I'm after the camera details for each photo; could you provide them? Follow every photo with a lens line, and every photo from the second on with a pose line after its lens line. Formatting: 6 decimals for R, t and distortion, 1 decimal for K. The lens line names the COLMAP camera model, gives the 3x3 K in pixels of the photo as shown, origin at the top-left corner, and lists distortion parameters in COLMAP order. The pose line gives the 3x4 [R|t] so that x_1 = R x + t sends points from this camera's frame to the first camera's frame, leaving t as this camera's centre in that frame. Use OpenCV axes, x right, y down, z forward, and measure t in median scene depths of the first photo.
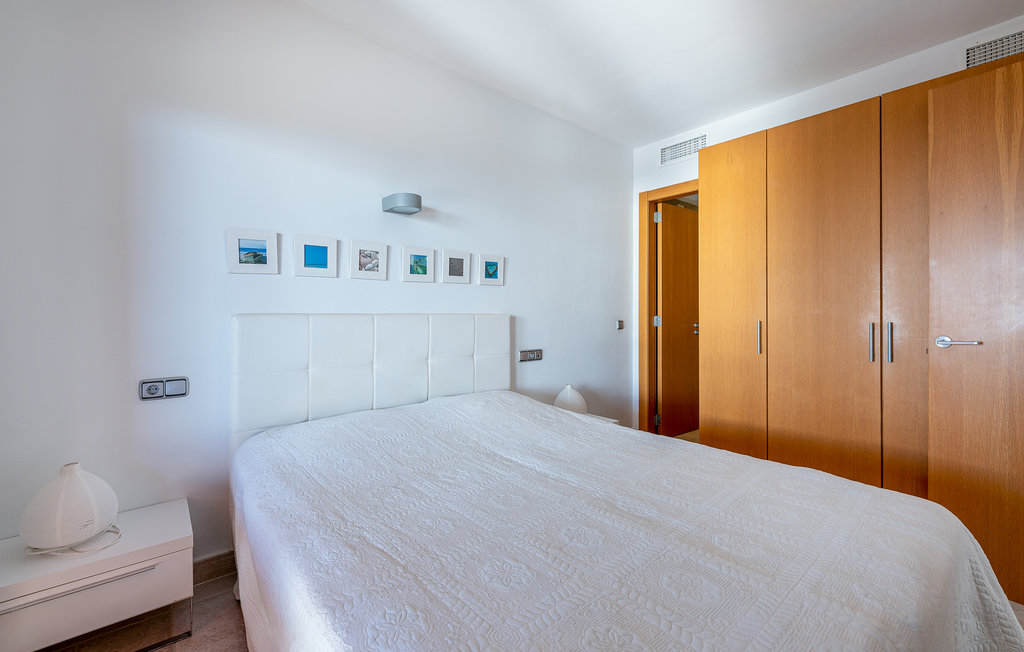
lens RADIAL K [[421.9, 0, 515.1], [0, 421.9, 313.5], [0, 0, 1]] dist [-0.000713, -0.000282]
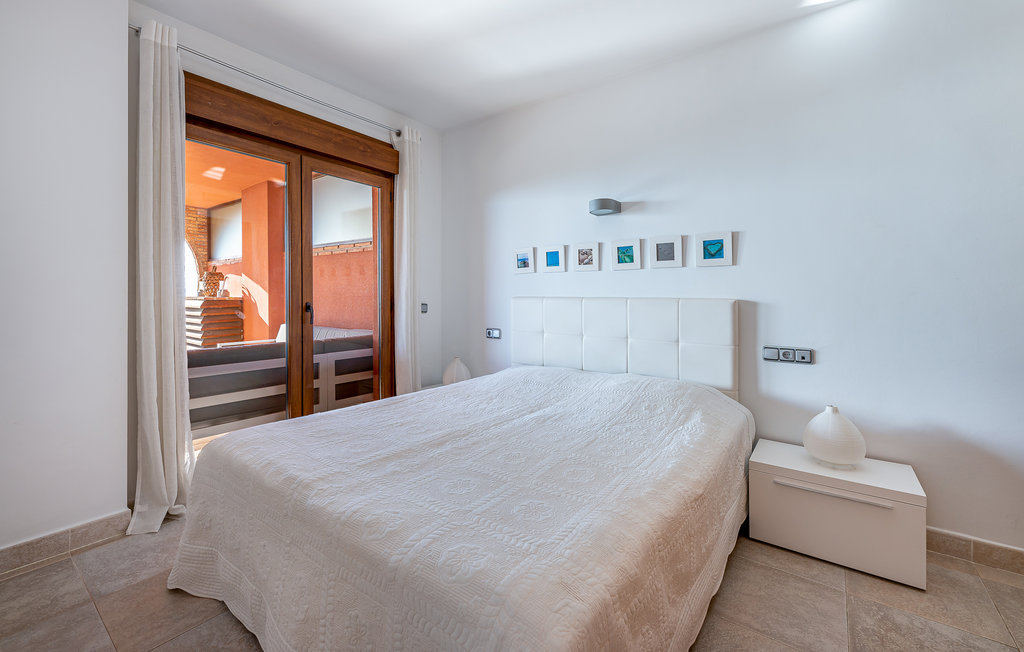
lens RADIAL K [[421.9, 0, 515.1], [0, 421.9, 313.5], [0, 0, 1]] dist [-0.000713, -0.000282]
pose [[0.236309, 0.031043, -0.971182, 0.810843], [-0.014572, 0.999490, 0.028402, 0.014754], [0.971569, 0.007440, 0.236641, 0.445102]]
